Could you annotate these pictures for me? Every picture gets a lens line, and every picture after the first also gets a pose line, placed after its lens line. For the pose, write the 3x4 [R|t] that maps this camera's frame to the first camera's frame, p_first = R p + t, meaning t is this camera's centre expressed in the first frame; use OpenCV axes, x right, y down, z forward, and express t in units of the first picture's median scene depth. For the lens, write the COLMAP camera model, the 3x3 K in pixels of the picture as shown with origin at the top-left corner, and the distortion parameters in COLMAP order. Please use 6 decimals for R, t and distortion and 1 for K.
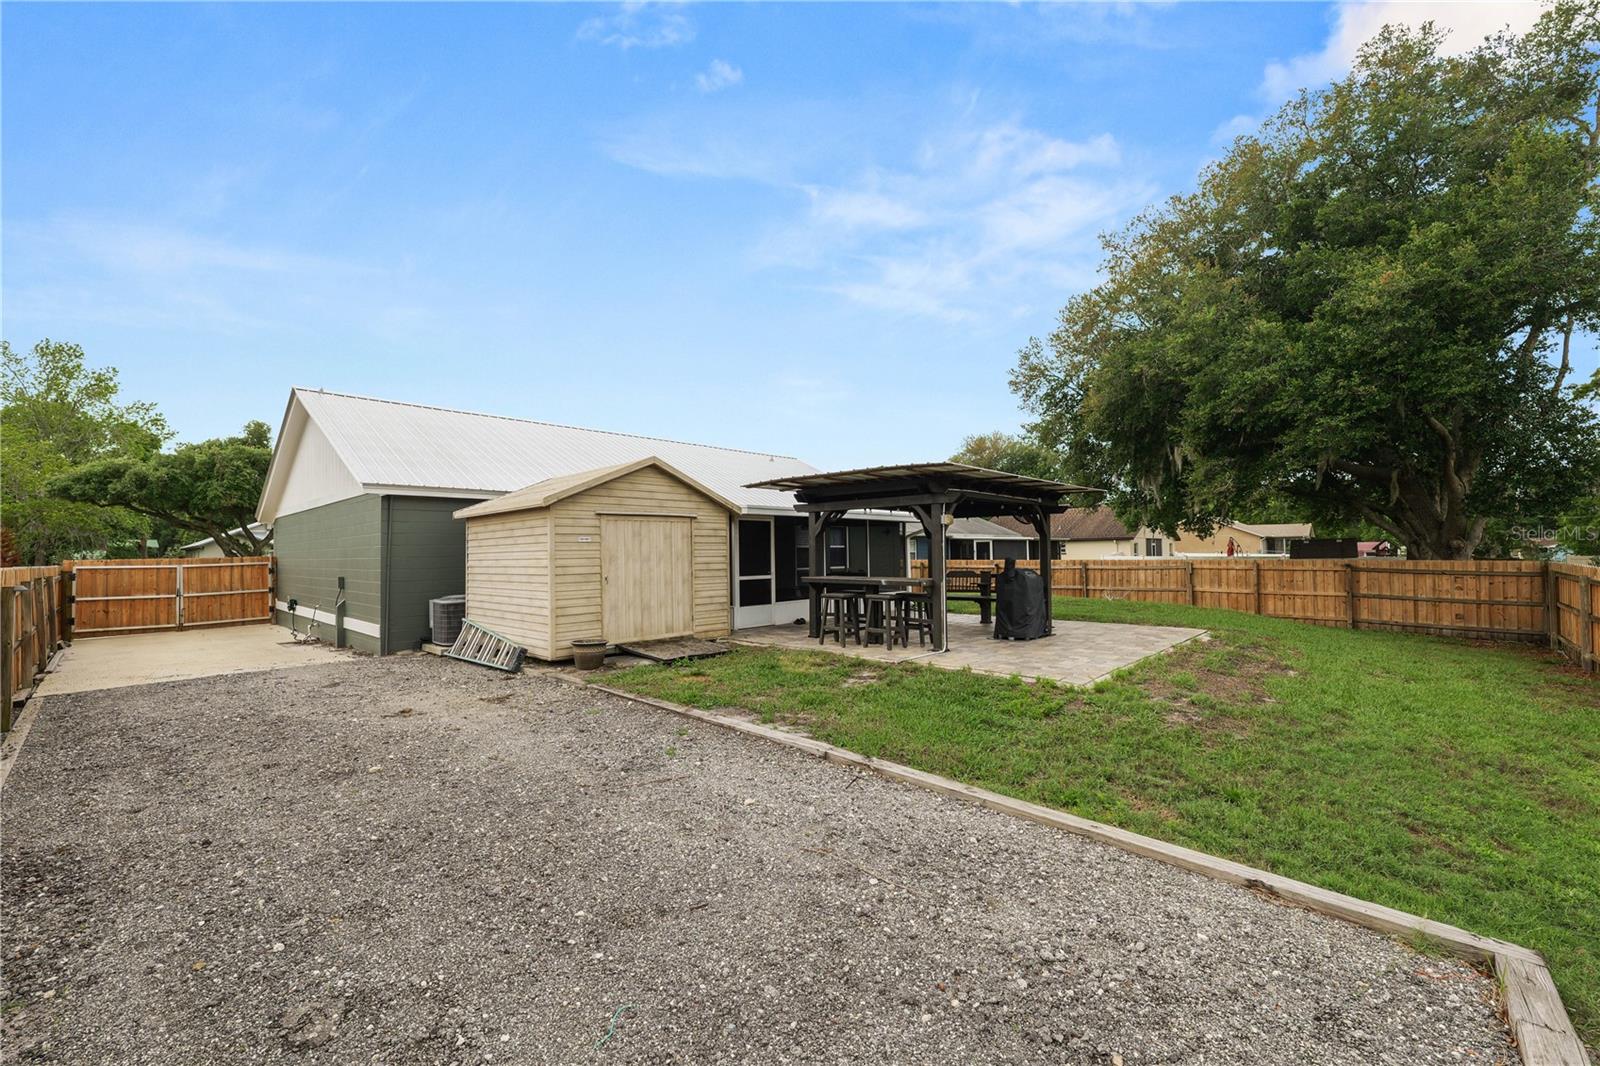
lens RADIAL K [[651.5, 0, 786.3], [0, 651.5, 542.5], [0, 0, 1]] dist [-0.013914, 0.001216]
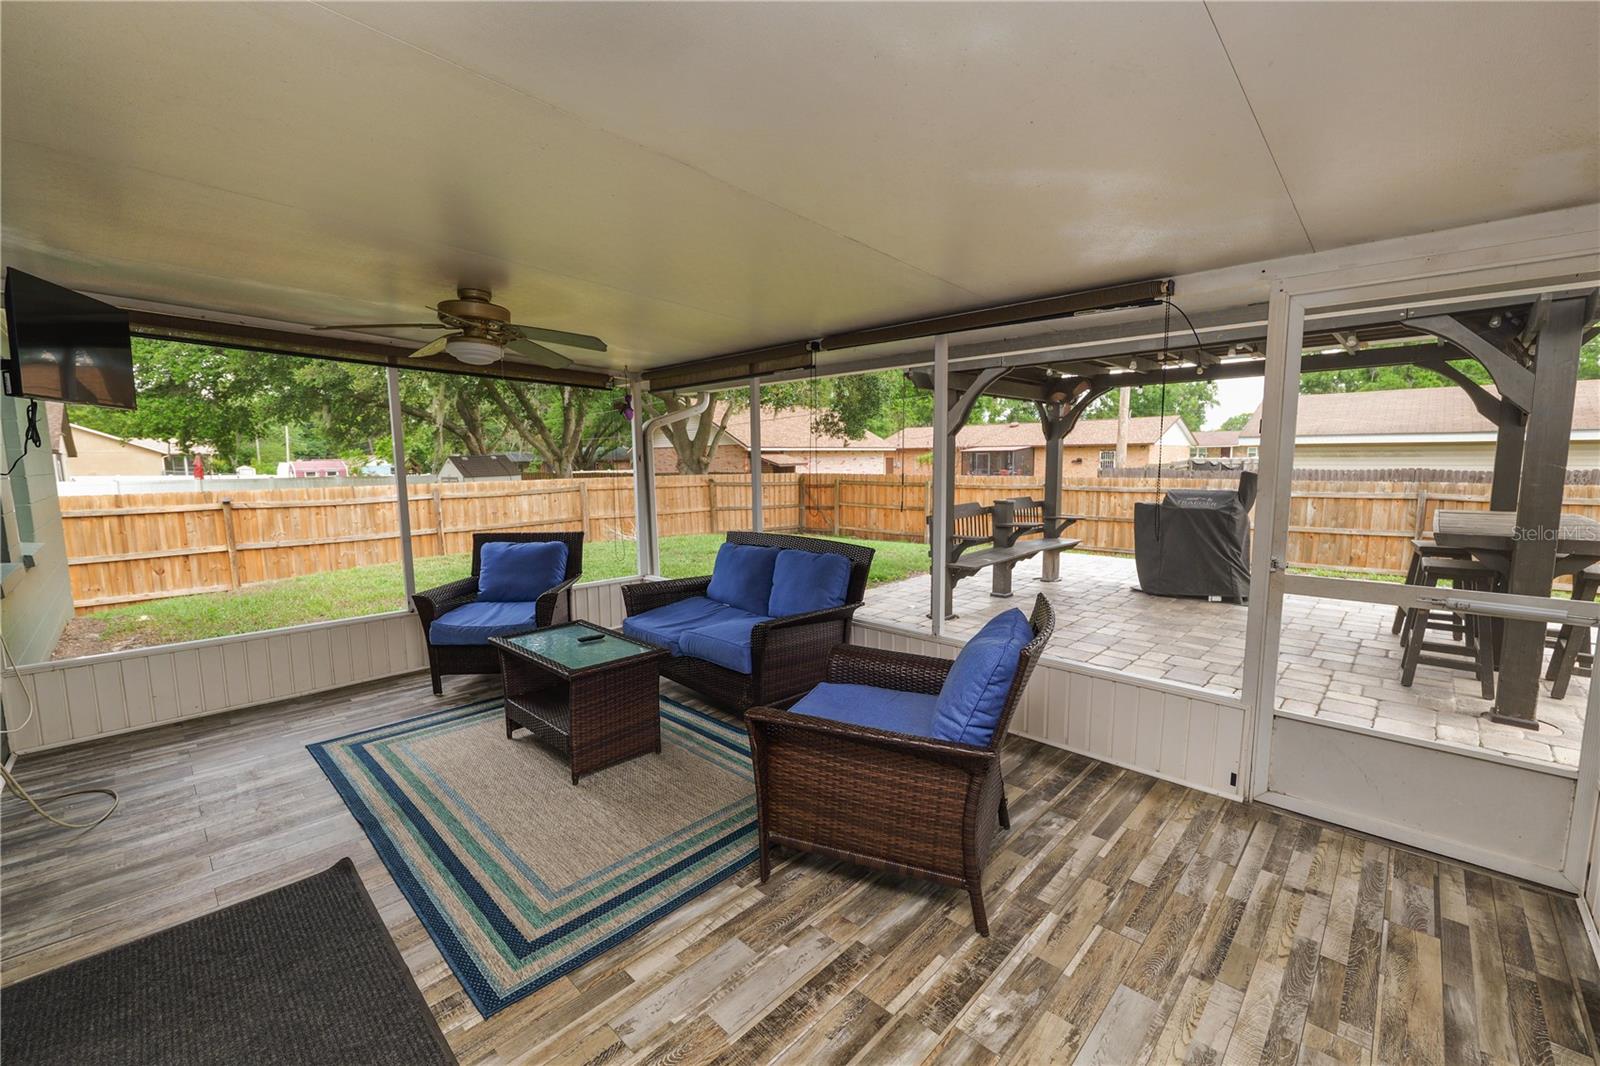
lens RADIAL K [[651.5, 0, 795.1], [0, 651.5, 534.1], [0, 0, 1]] dist [-0.013914, 0.001216]
pose [[-0.005649, -0.103594, 0.994604, -0.163537], [-0.005074, 0.994610, 0.103566, 0.012313], [-0.999971, -0.004462, -0.006145, 0.859844]]
